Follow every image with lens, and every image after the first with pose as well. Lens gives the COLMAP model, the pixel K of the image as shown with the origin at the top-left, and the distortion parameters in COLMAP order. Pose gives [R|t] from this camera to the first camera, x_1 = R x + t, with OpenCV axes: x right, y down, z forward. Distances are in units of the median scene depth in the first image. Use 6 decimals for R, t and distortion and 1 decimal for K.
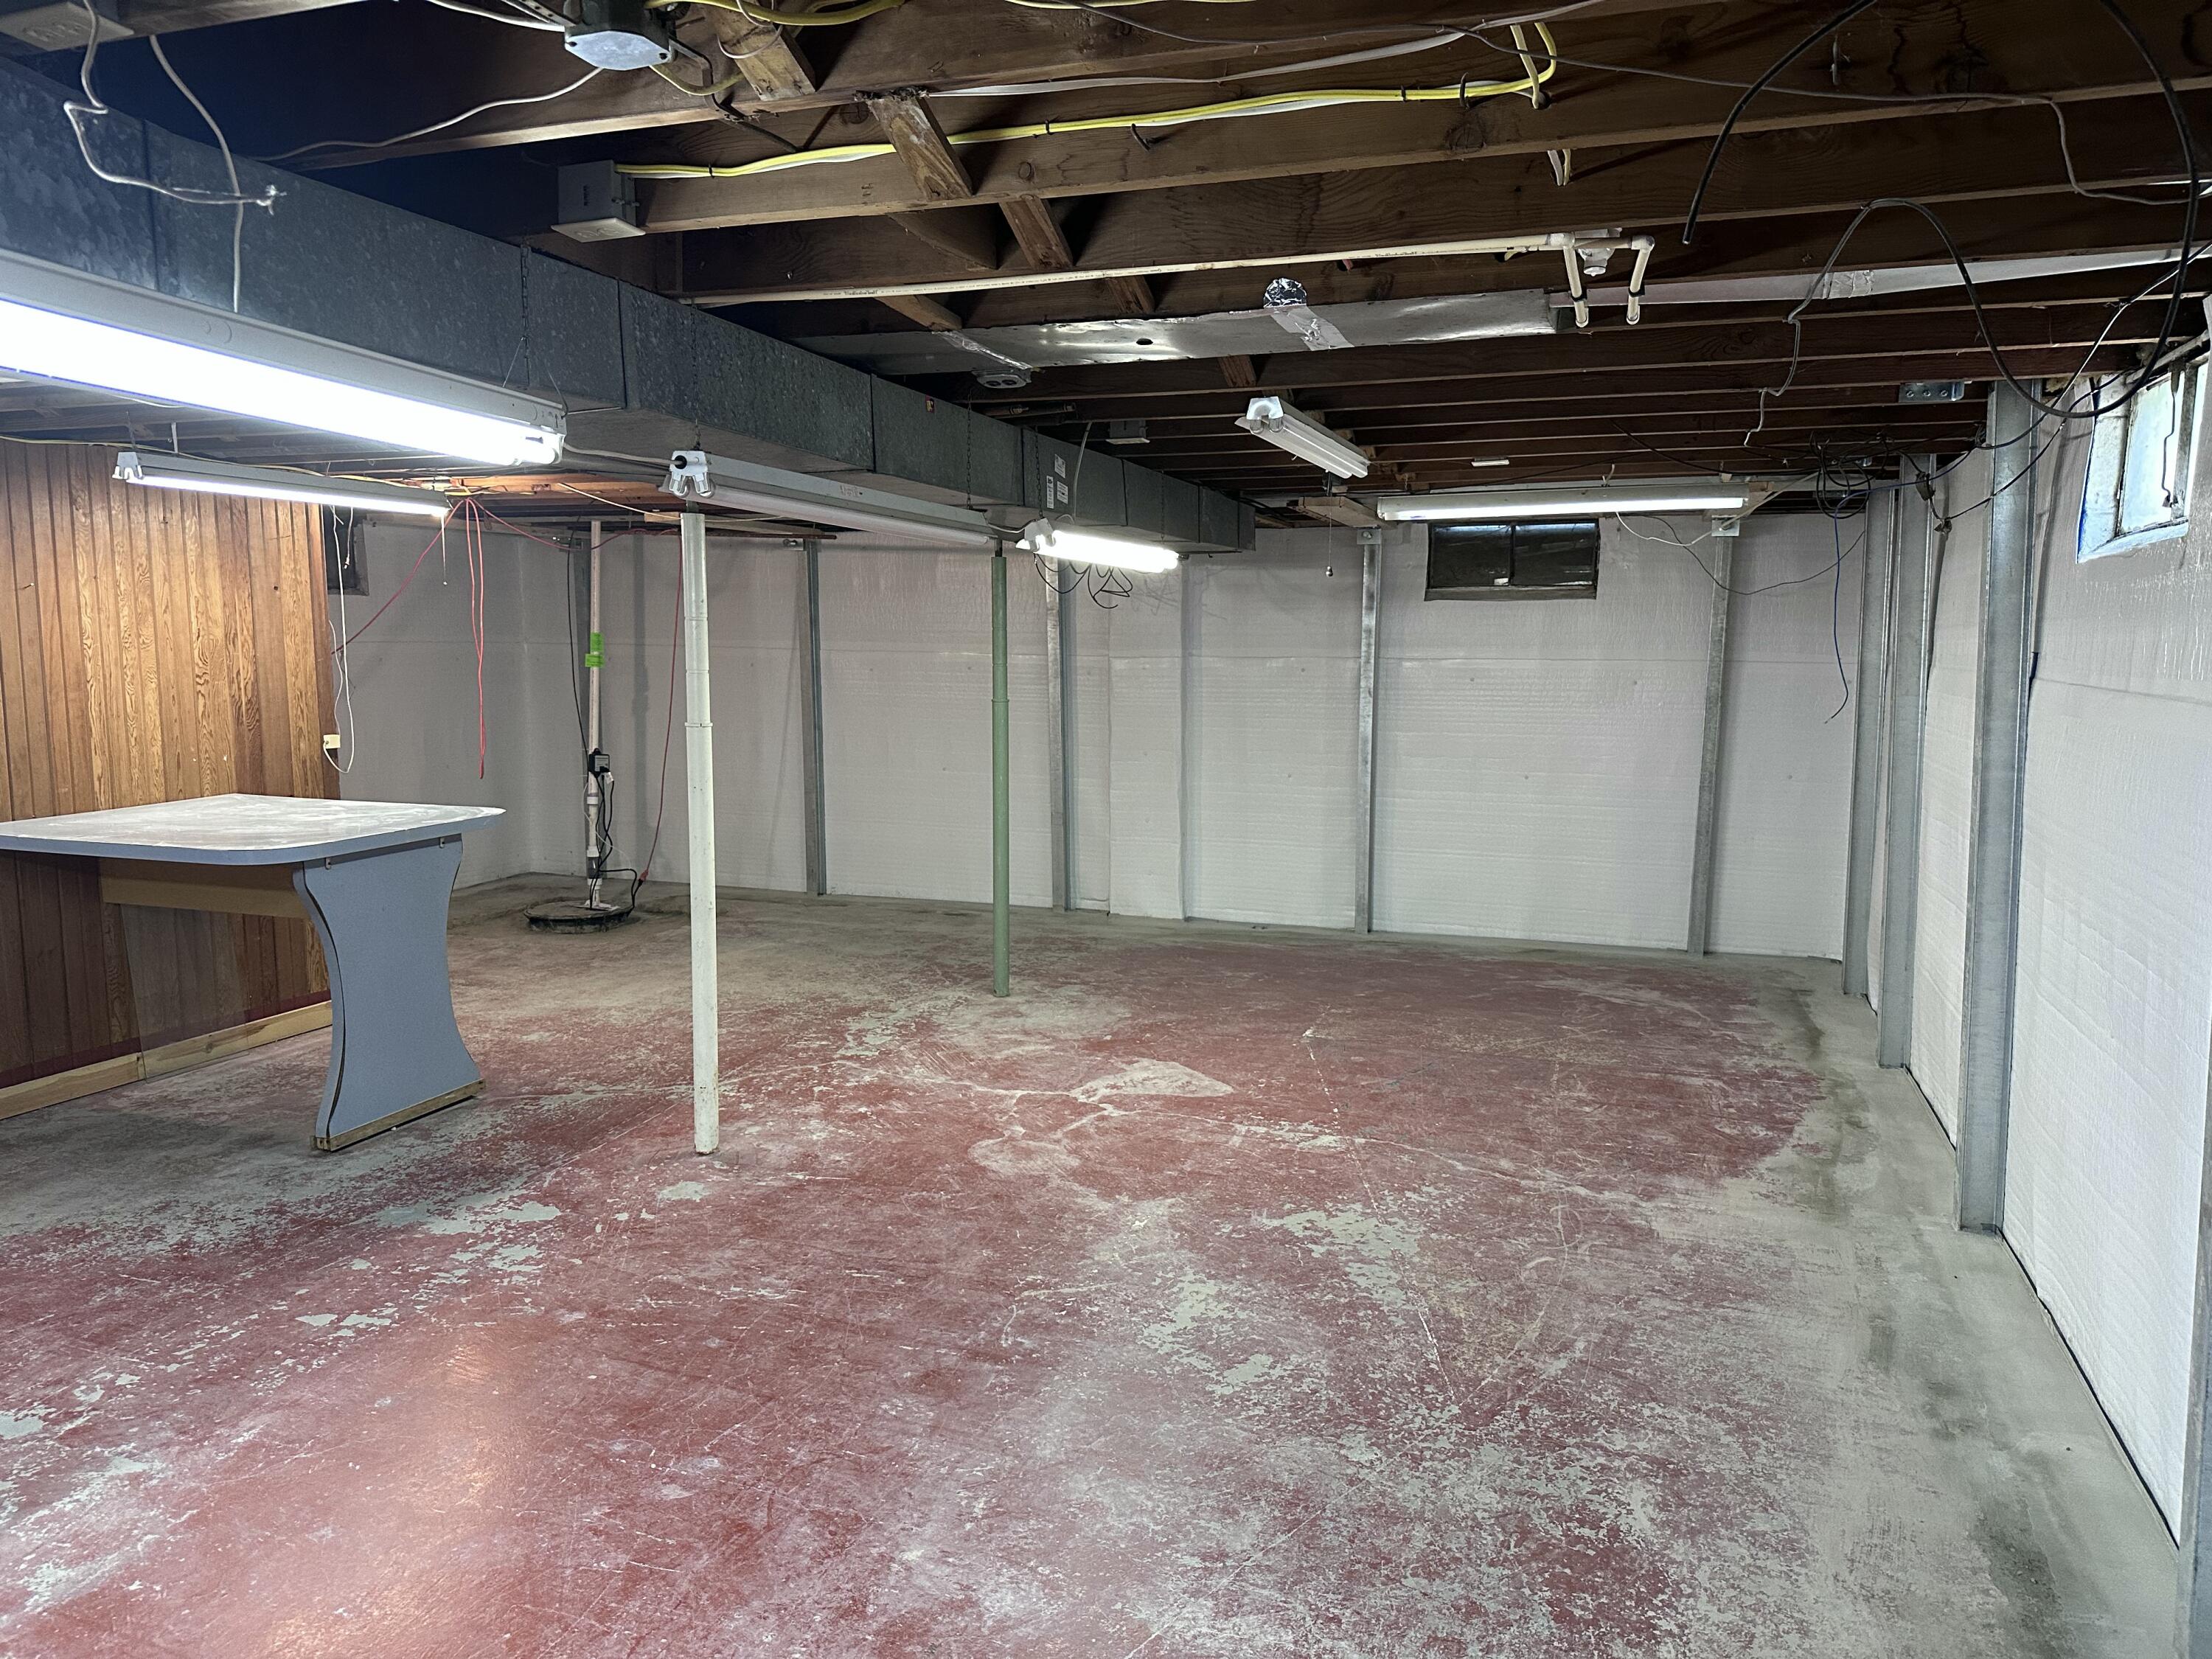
lens RADIAL K [[1540.1, 0, 1106.0], [0, 1540.1, 829.5], [0, 0, 1]] dist [0.182997, -0.251276]
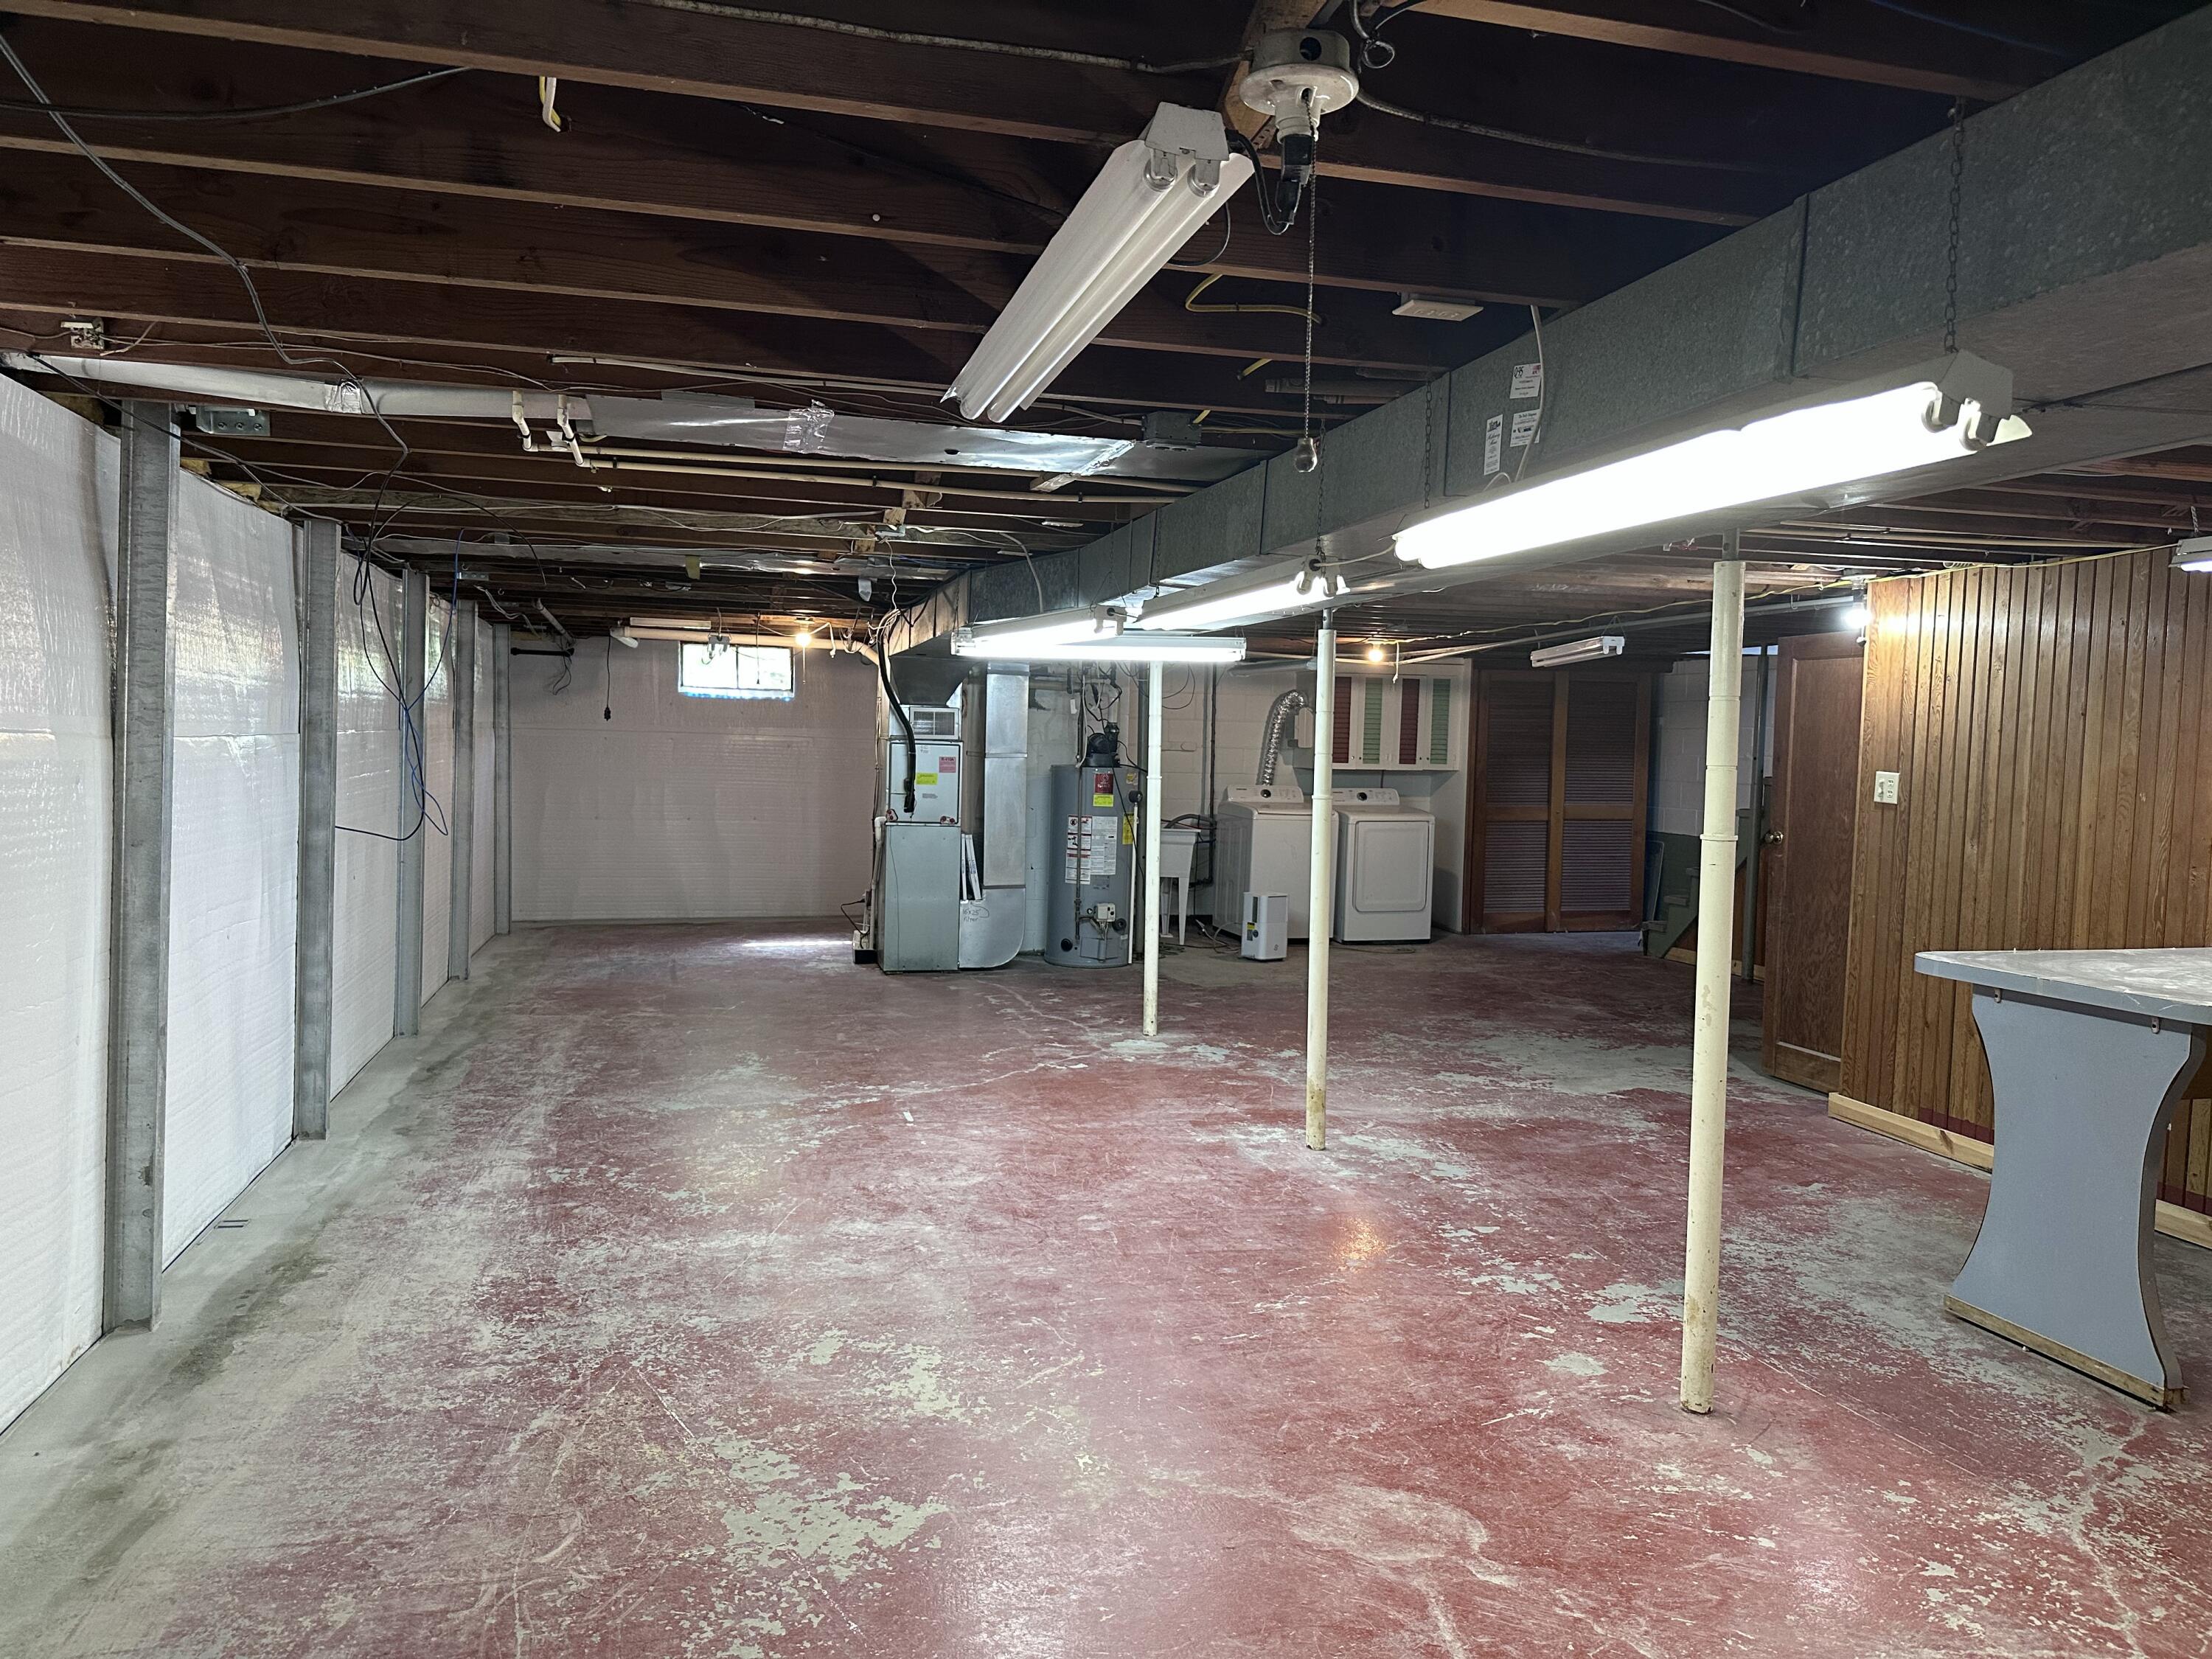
lens RADIAL K [[1500.6, 0, 1106.0], [0, 1500.6, 829.5], [0, 0, 1]] dist [0.128923, -0.184866]
pose [[-0.821035, 0.011076, -0.570771, 0.424656], [-0.097099, 0.982534, 0.158741, -0.168186], [0.562560, 0.185753, -0.805619, 1.500282]]
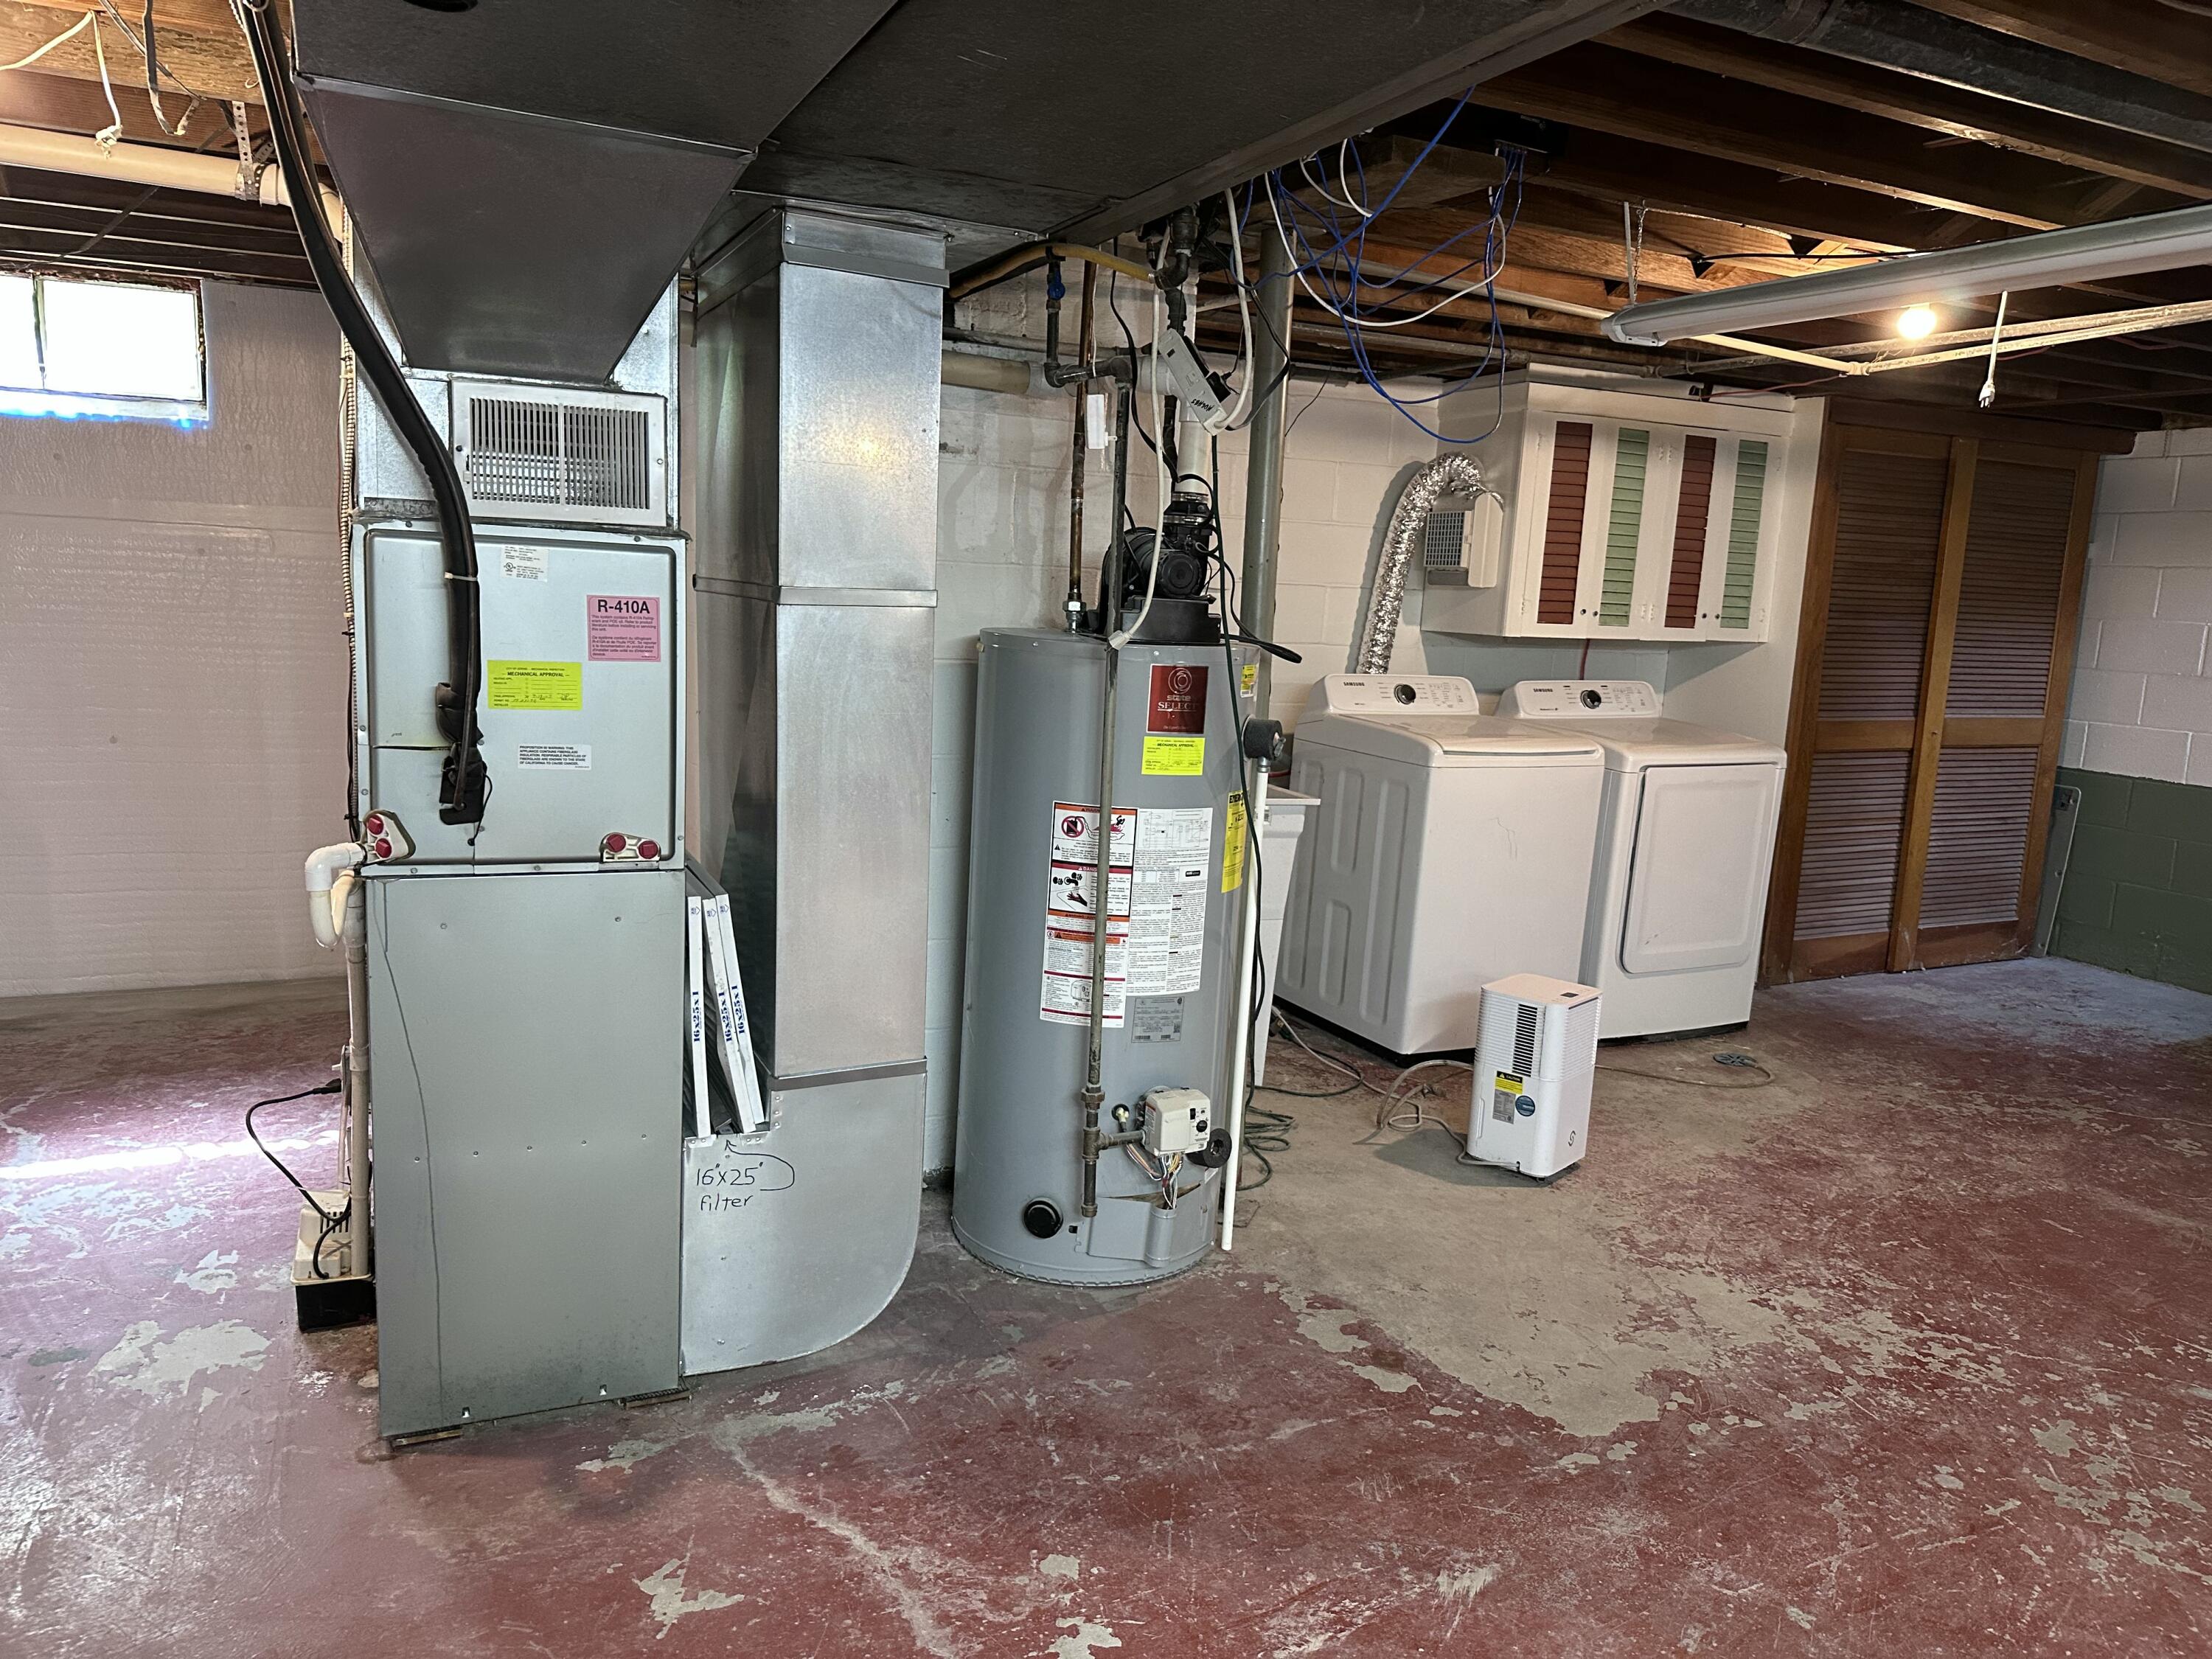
lens RADIAL K [[1529.8, 0, 1097.9], [0, 1529.8, 861.7], [0, 0, 1]] dist [0.107437, -0.182824]
pose [[-0.709940, 0.089133, -0.698599, -0.359918], [-0.136030, 0.955924, 0.260203, 0.020751], [0.691000, 0.279759, -0.666524, 0.104893]]
